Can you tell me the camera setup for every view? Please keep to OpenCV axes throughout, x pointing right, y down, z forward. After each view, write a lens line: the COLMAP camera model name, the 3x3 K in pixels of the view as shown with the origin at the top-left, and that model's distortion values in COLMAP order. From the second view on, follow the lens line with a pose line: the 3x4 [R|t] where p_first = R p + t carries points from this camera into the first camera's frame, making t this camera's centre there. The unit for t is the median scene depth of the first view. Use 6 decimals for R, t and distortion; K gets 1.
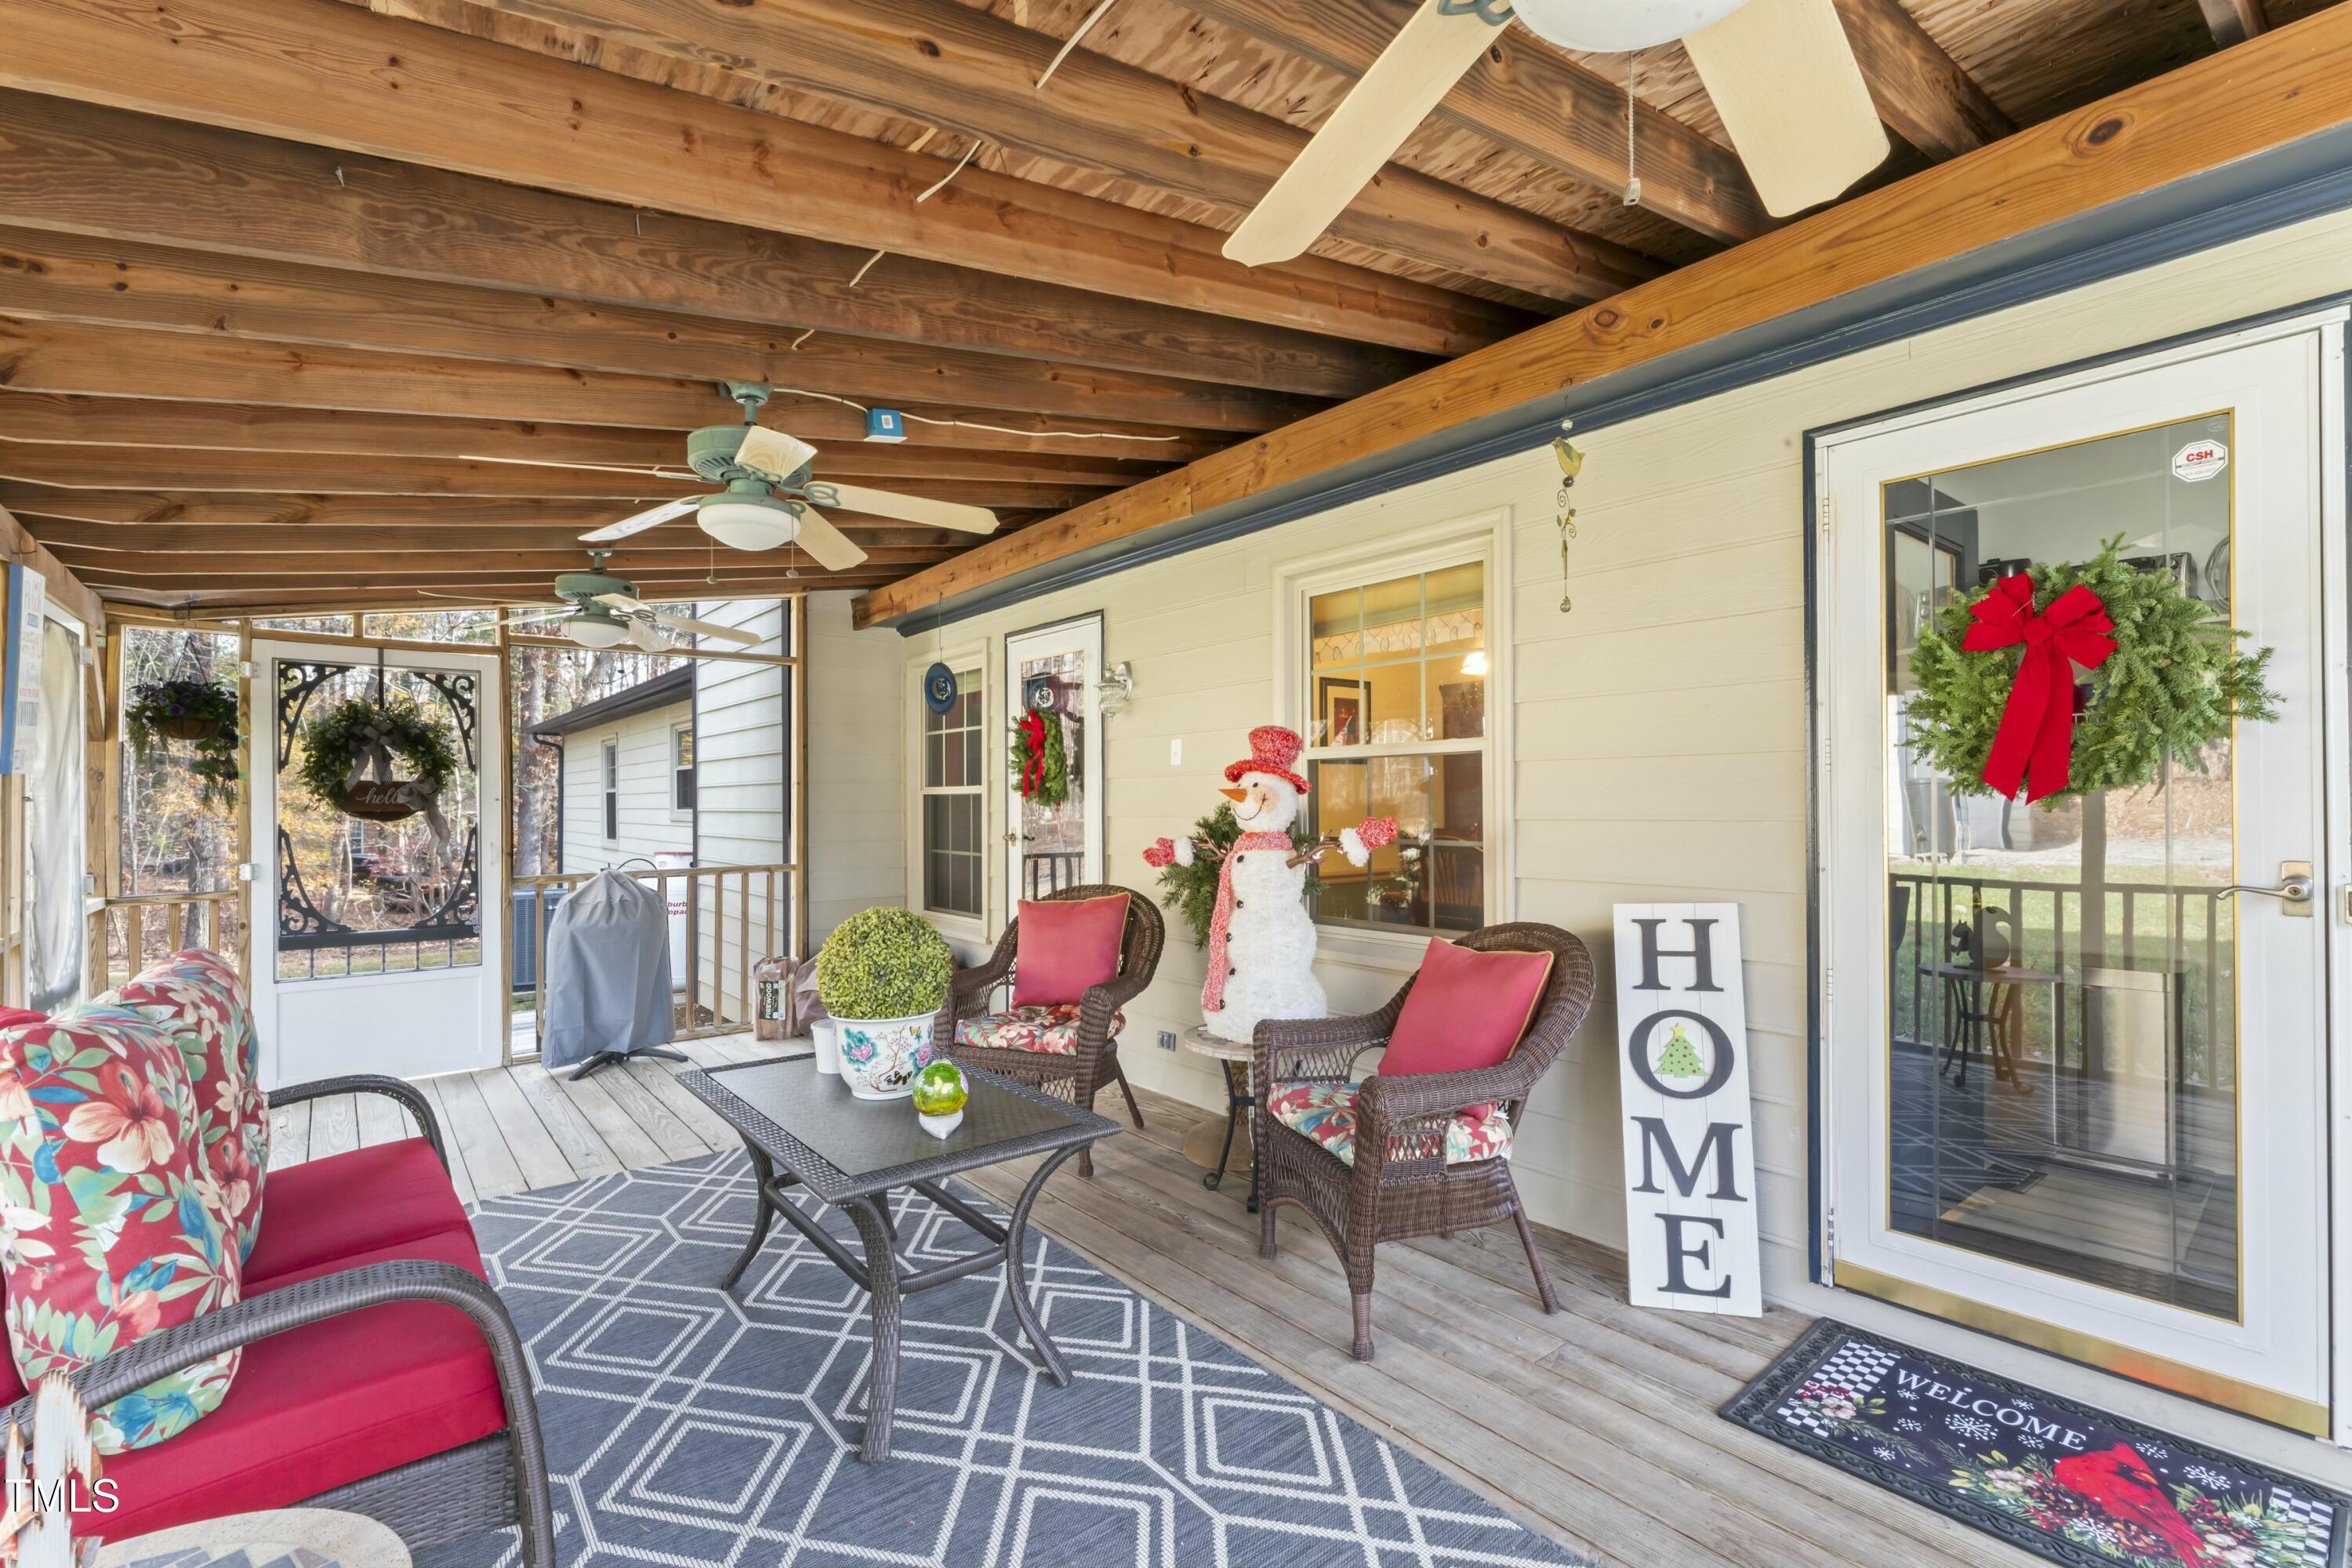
lens RADIAL K [[1020.4, 0, 1184.4], [0, 1020.4, 797.3], [0, 0, 1]] dist [0.001612, -0.000110]
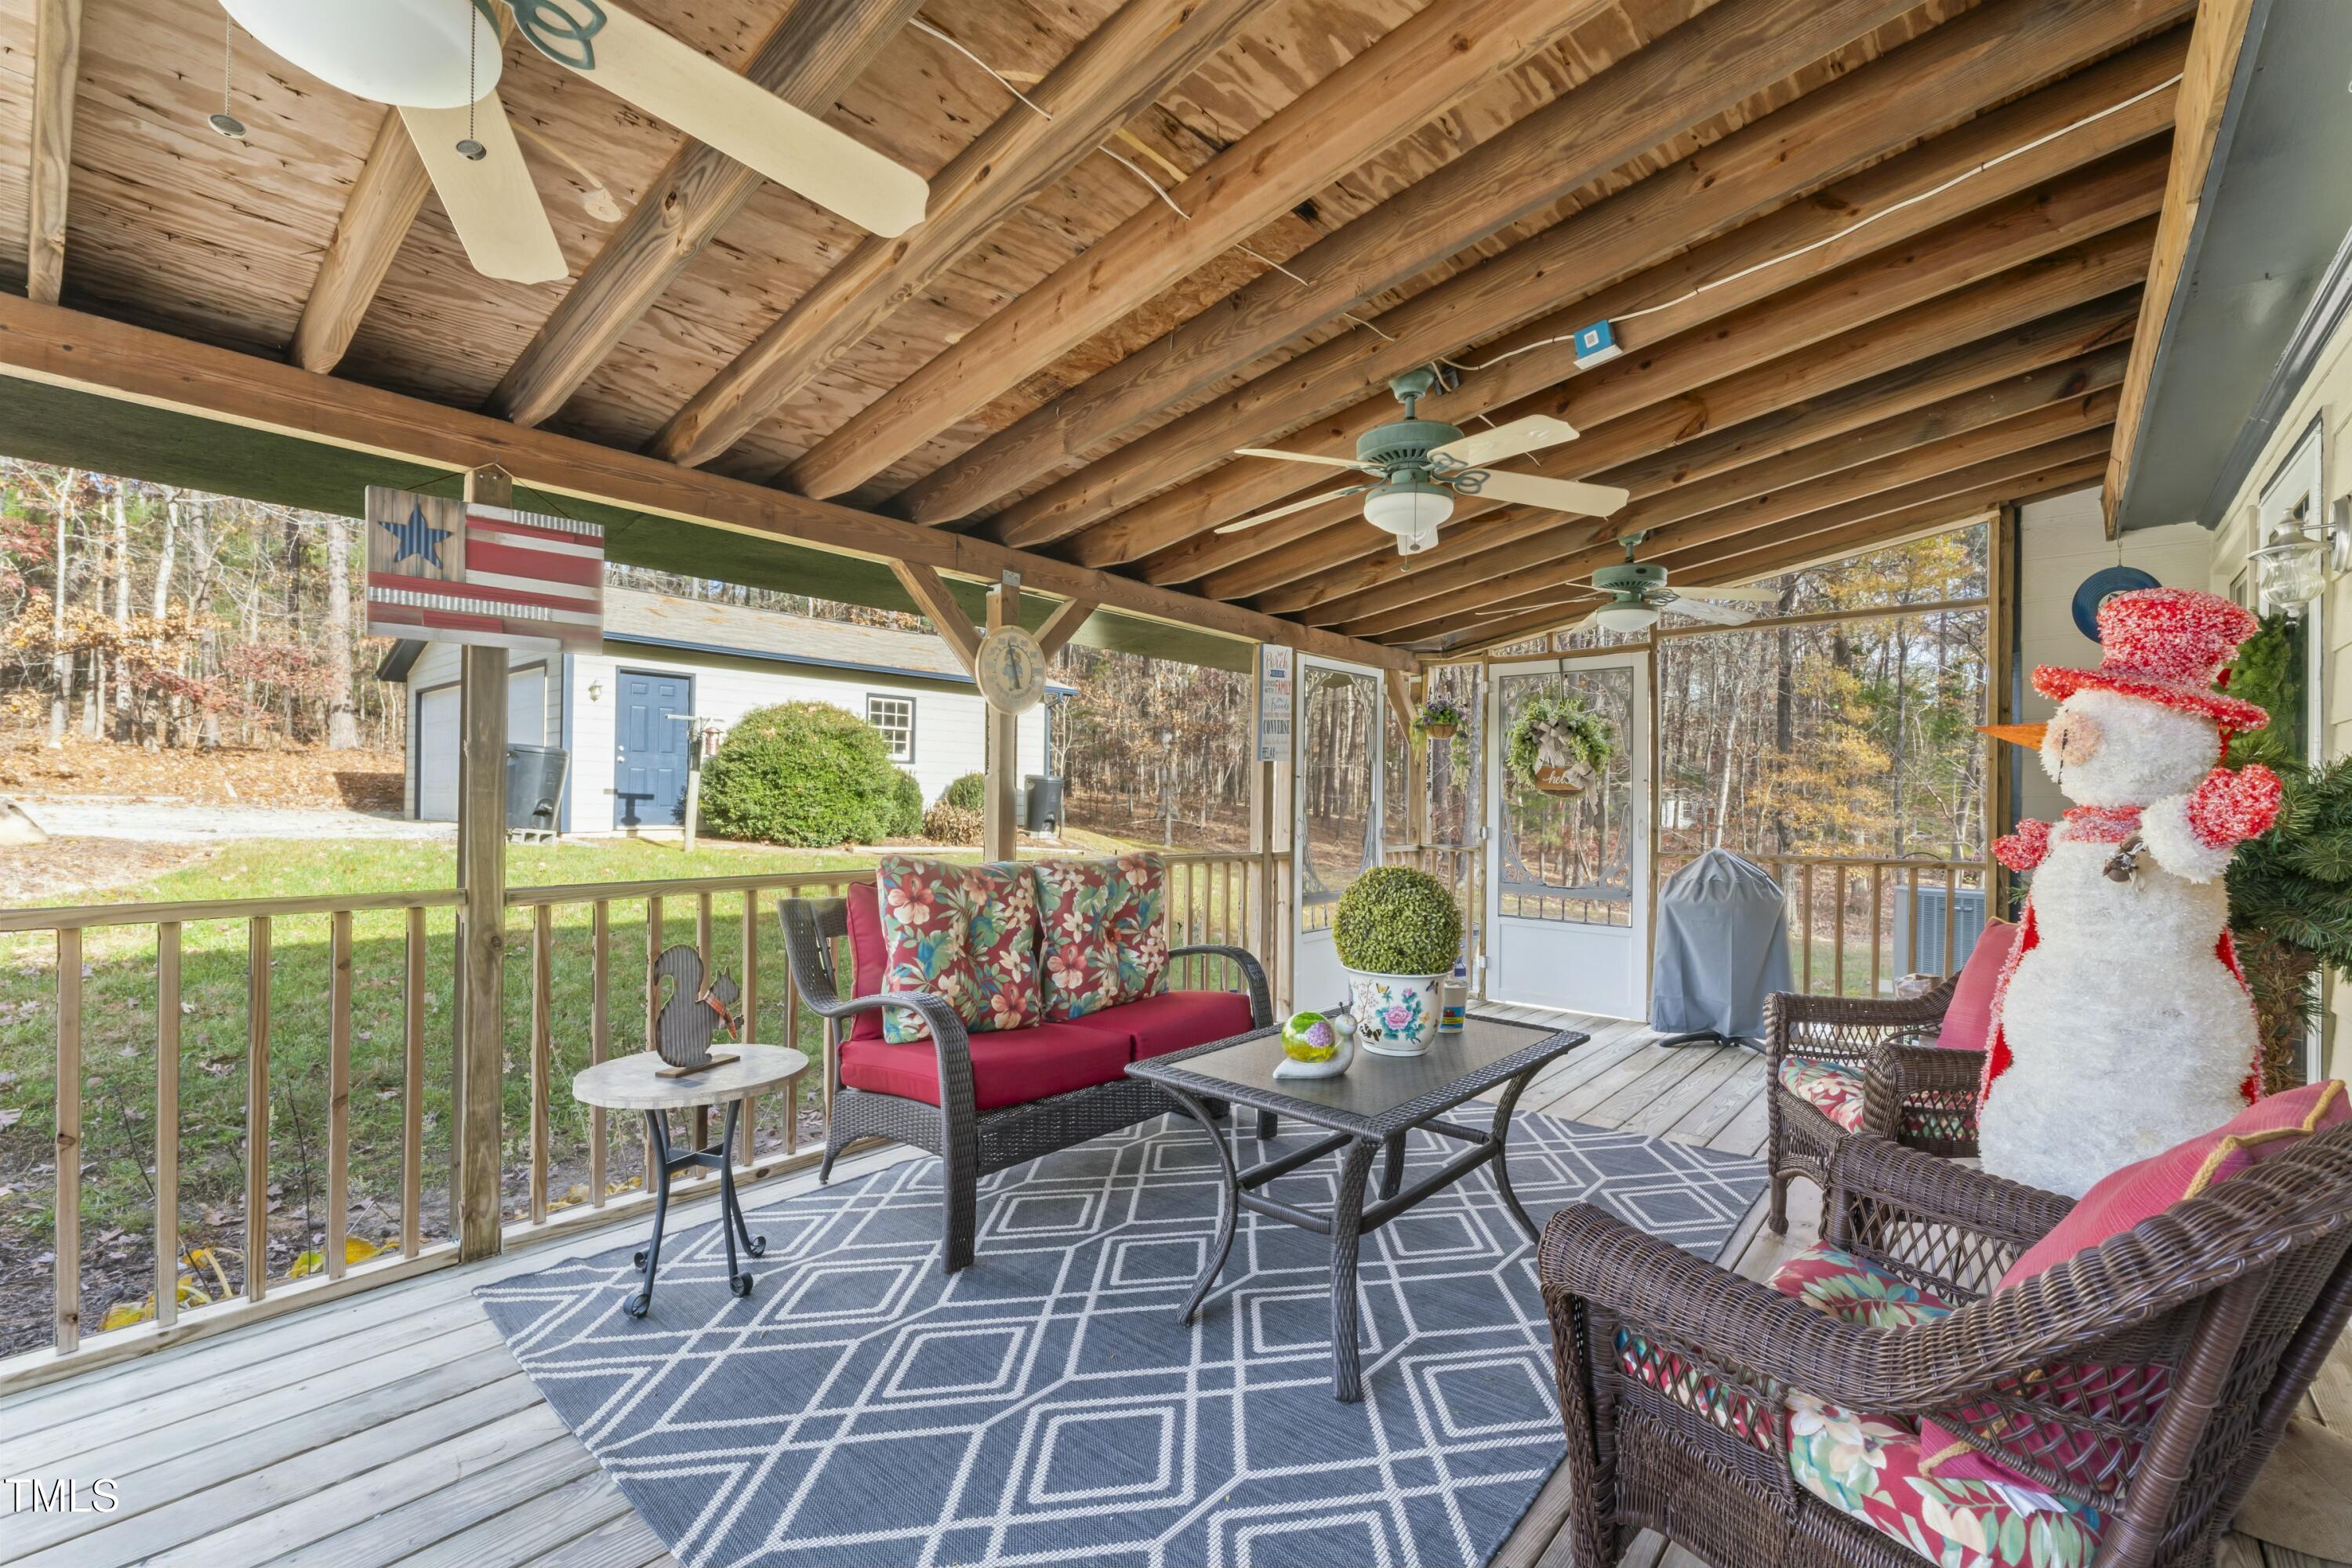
lens RADIAL K [[1020.4, 0, 1182.7], [0, 1020.4, 784.9], [0, 0, 1]] dist [0.001612, -0.000110]
pose [[0.175232, -0.006558, -0.984505, 0.674820], [-0.007417, 0.999941, -0.007981, 0.040838], [0.984499, 0.008700, 0.175173, 0.636696]]
